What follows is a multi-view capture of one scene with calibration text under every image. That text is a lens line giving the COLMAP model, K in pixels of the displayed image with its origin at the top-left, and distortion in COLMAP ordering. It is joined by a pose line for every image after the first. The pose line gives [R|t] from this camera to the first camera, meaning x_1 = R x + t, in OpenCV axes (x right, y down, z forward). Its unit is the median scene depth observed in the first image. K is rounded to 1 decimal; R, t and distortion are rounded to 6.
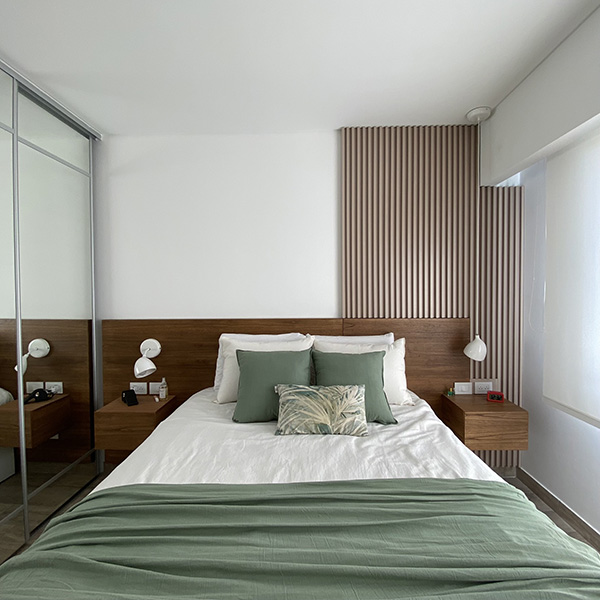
lens RADIAL K [[321.7, 0, 301.8], [0, 321.7, 301.2], [0, 0, 1]] dist [0.021925, -0.021191]
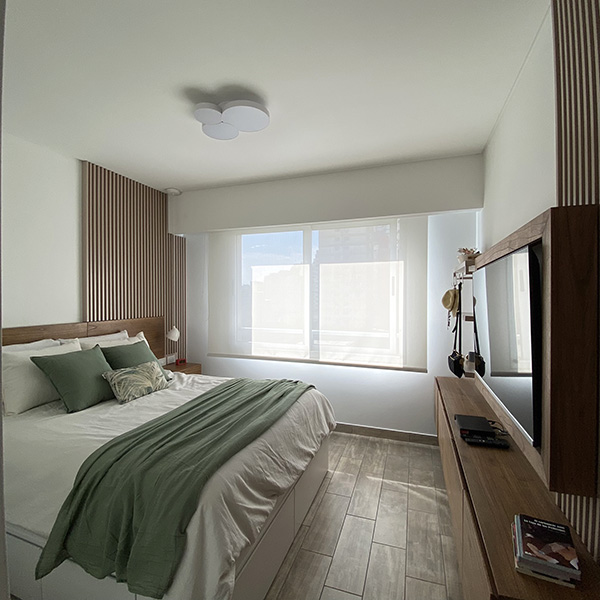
lens RADIAL K [[321.7, 0, 298.5], [0, 321.7, 297.6], [0, 0, 1]] dist [0.021925, -0.021191]
pose [[0.316276, 0.002224, 0.948665, -1.152777], [0.020119, 0.999757, -0.009052, -0.013691], [-0.948454, 0.021949, 0.316154, -0.160296]]
